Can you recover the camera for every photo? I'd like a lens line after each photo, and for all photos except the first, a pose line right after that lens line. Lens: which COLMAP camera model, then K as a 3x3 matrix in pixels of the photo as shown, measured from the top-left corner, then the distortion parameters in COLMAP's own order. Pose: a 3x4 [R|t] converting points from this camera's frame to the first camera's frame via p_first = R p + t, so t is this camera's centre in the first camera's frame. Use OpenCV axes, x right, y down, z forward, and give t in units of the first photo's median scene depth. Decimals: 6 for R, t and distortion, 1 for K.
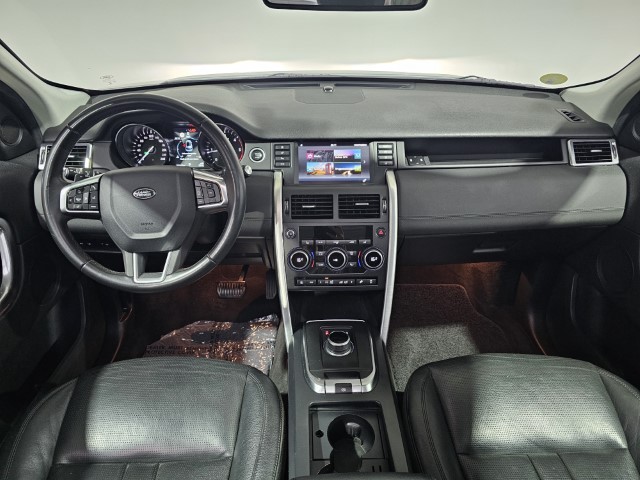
lens RADIAL K [[432.2, 0, 320.0], [0, 432.2, 240.0], [0, 0, 1]] dist [0.020056, -0.002307]
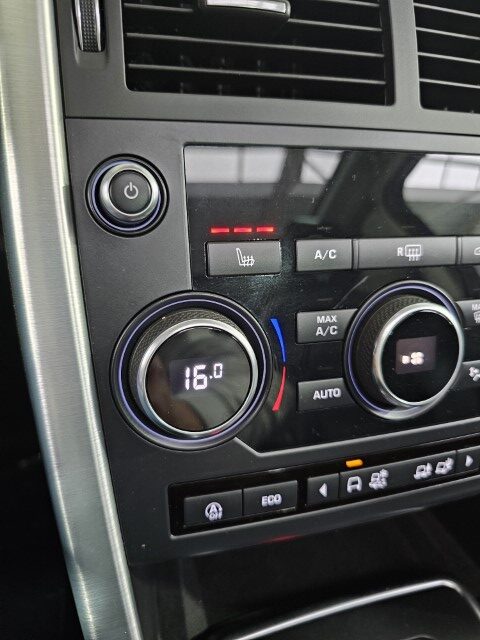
lens RADIAL K [[432.2, 0, 240.0], [0, 432.2, 320.0], [0, 0, 1]] dist [0.020056, -0.002307]
pose [[0.972038, -0.054641, 0.228376, -0.066290], [0.039147, 0.996648, 0.071836, 0.016515], [-0.231536, -0.060887, 0.970919, 0.840028]]
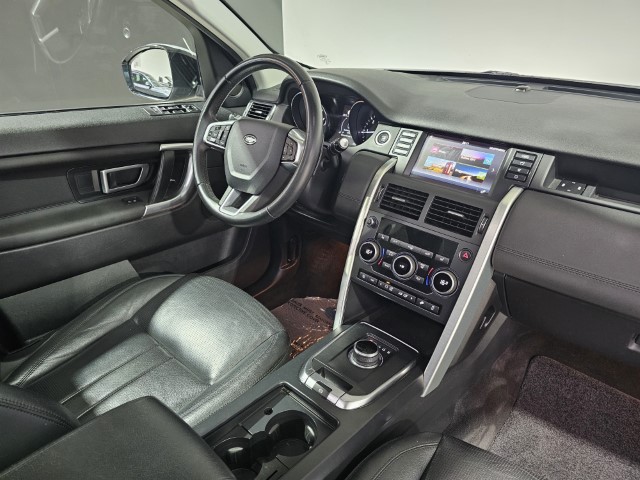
lens RADIAL K [[428.0, 0, 320.0], [0, 428.0, 240.0], [0, 0, 1]] dist [-0.003103, -0.001941]
pose [[0.716168, 0.322354, -0.619024, 0.422476], [-0.351872, 0.932740, 0.078628, -0.011434], [0.602734, 0.161506, 0.781426, 0.226528]]
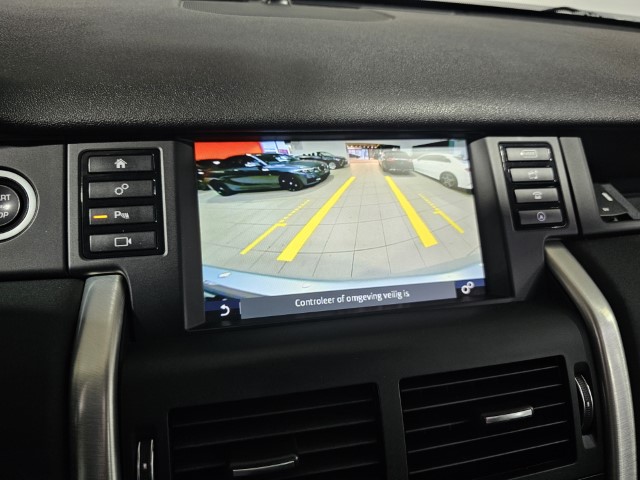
lens RADIAL K [[432.2, 0, 320.0], [0, 432.2, 240.0], [0, 0, 1]] dist [0.020056, -0.002307]
pose [[0.979671, -0.051853, 0.193794, -0.033602], [0.057764, 0.998018, -0.024975, -0.169487], [-0.192115, 0.035662, 0.980724, 0.790168]]
